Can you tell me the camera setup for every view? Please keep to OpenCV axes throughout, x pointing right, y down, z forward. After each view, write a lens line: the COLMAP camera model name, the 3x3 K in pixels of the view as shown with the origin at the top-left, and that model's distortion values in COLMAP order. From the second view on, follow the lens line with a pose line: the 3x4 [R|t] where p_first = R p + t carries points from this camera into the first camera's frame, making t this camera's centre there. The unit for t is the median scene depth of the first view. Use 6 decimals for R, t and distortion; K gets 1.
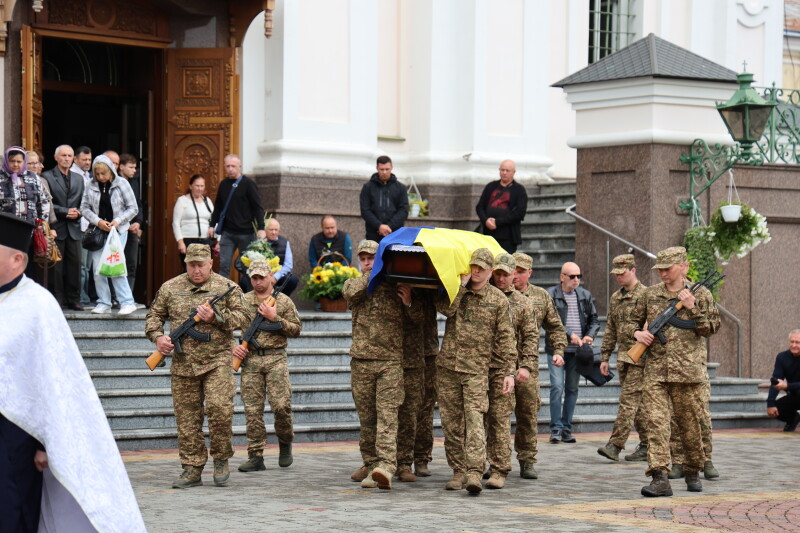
lens RADIAL K [[2356.7, 0, 400.0], [0, 2356.7, 266.5], [0, 0, 1]] dist [0.403301, 0.751266]
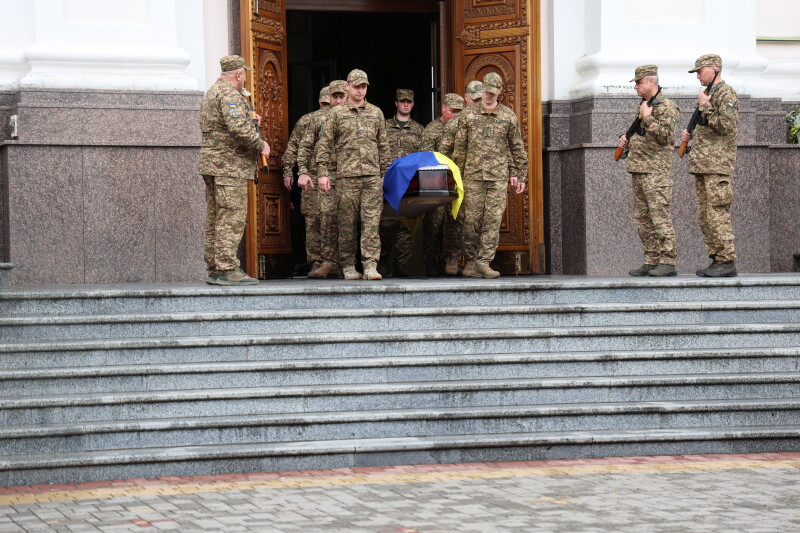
lens RADIAL K [[2265.2, 0, 400.0], [0, 2265.2, 266.5], [0, 0, 1]] dist [0.526676, -0.130165]
pose [[0.921123, -0.023145, -0.388584, 0.211716], [0.030247, 0.999468, 0.012168, 0.005816], [0.388096, -0.022962, 0.921333, 0.349127]]
